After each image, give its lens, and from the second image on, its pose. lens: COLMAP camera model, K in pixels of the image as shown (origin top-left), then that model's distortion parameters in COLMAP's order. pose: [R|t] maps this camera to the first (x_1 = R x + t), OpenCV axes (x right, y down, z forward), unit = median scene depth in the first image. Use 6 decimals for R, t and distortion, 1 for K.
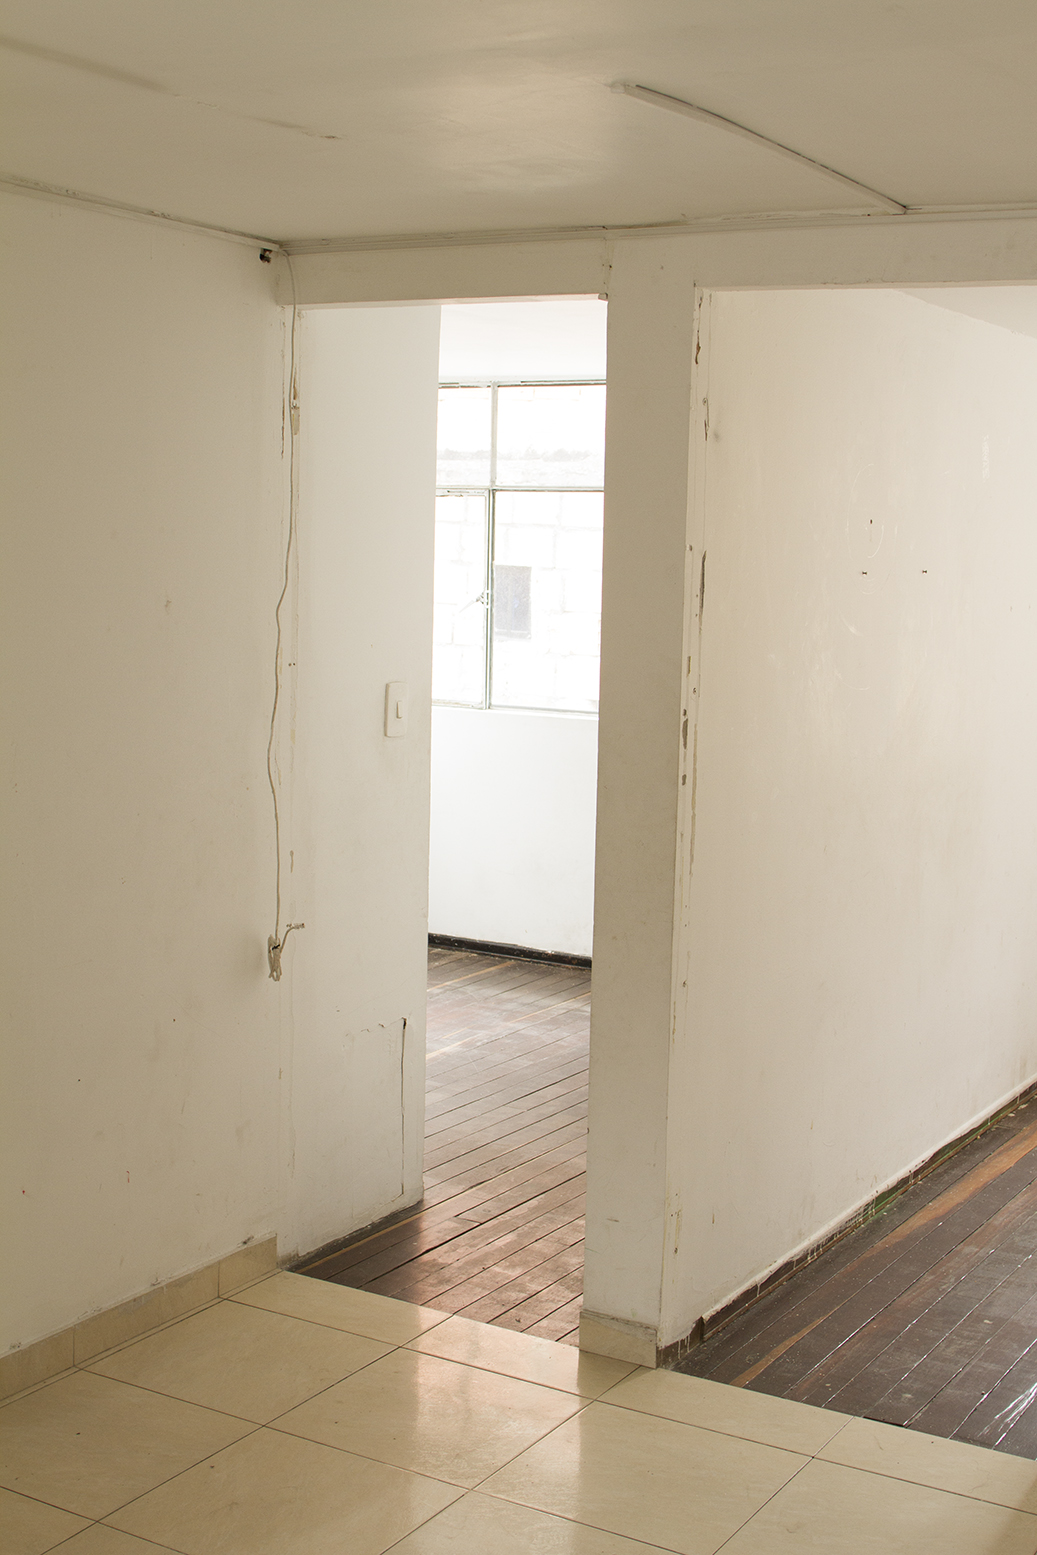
lens RADIAL K [[2008.0, 0, 514.6], [0, 2008.0, 771.9], [0, 0, 1]] dist [-0.087034, 0.000000]
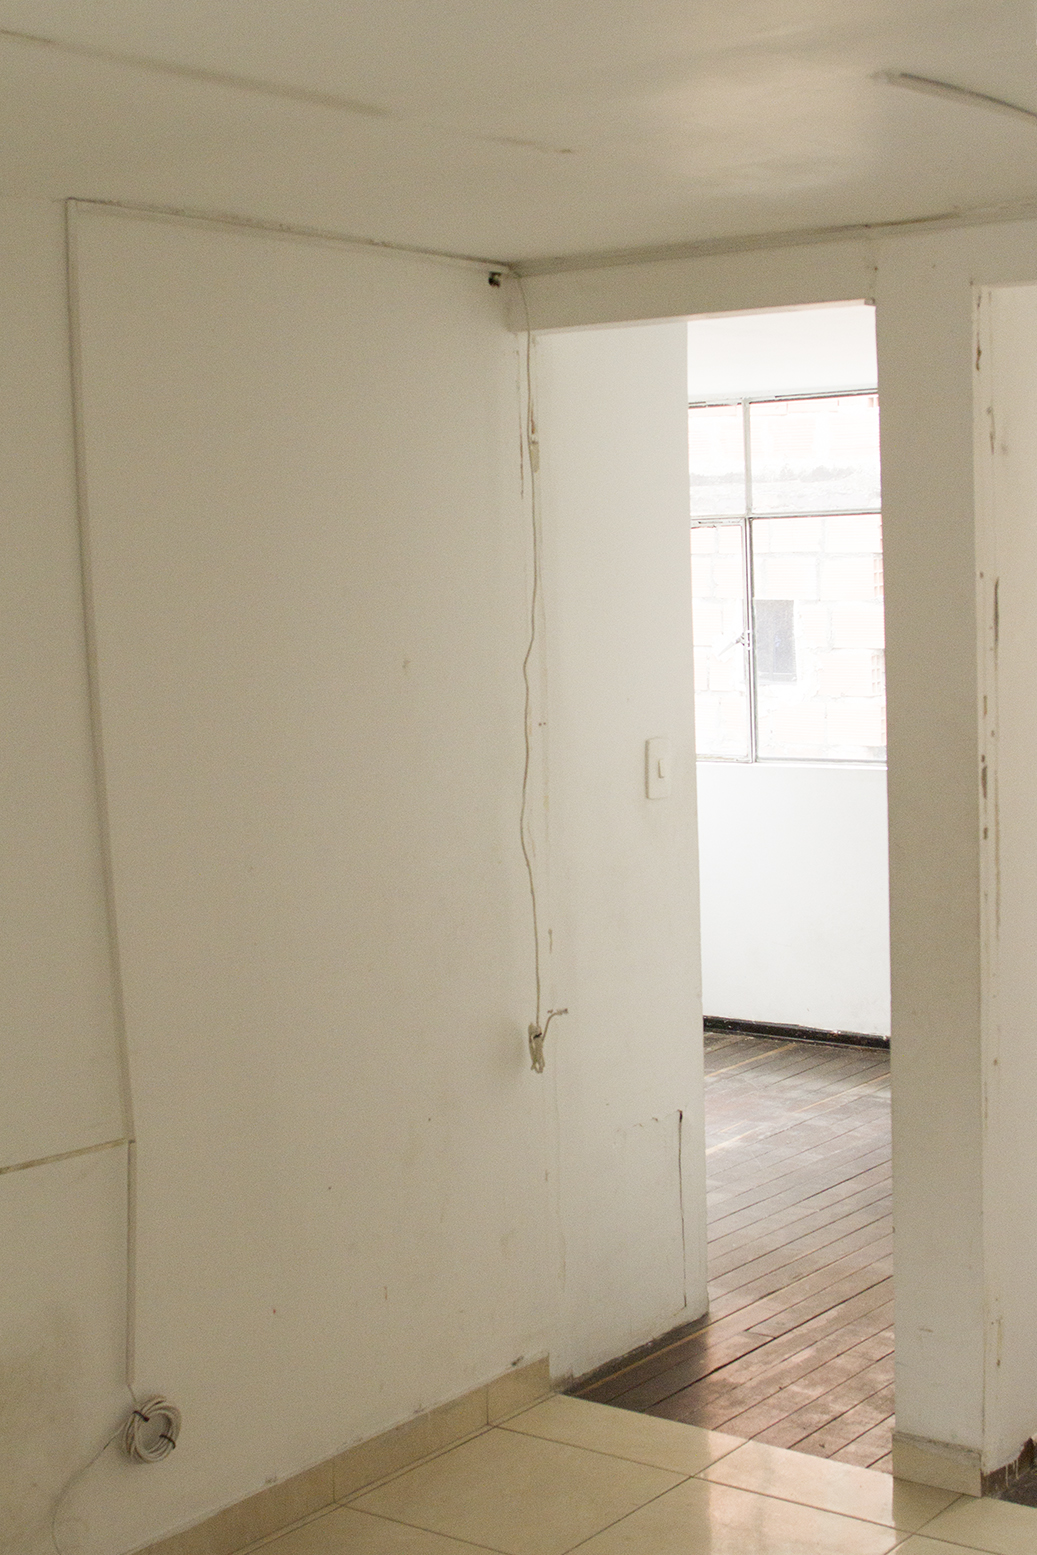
lens RADIAL K [[2254.0, 0, 510.5], [0, 2254.0, 766.6], [0, 0, 1]] dist [-0.084451, 0.000000]
pose [[0.992166, -0.043259, -0.117194, -0.006469], [0.039665, 0.998674, -0.032832, -0.001226], [0.118459, 0.027926, 0.992566, -0.017293]]
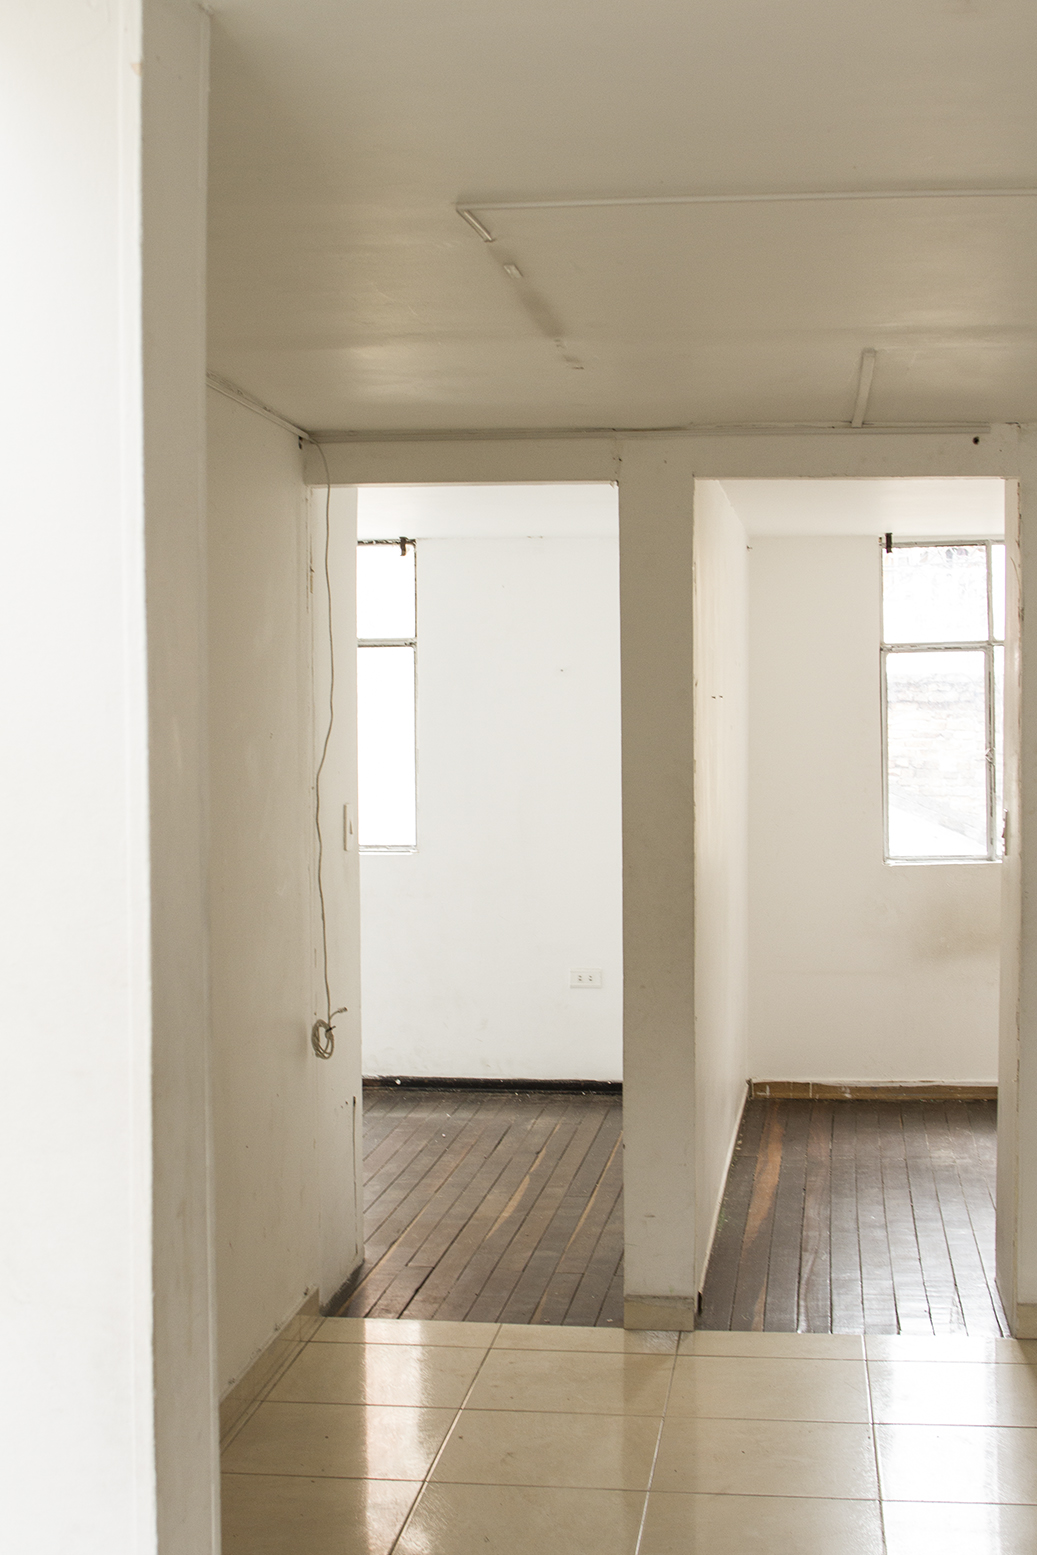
lens RADIAL K [[2008.0, 0, 527.3], [0, 2008.0, 785.9], [0, 0, 1]] dist [-0.087034, 0.000000]
pose [[0.919112, -0.040578, 0.391902, -0.475897], [0.073549, 0.994868, -0.069481, 0.037478], [-0.387071, 0.092685, 0.917380, -0.128774]]
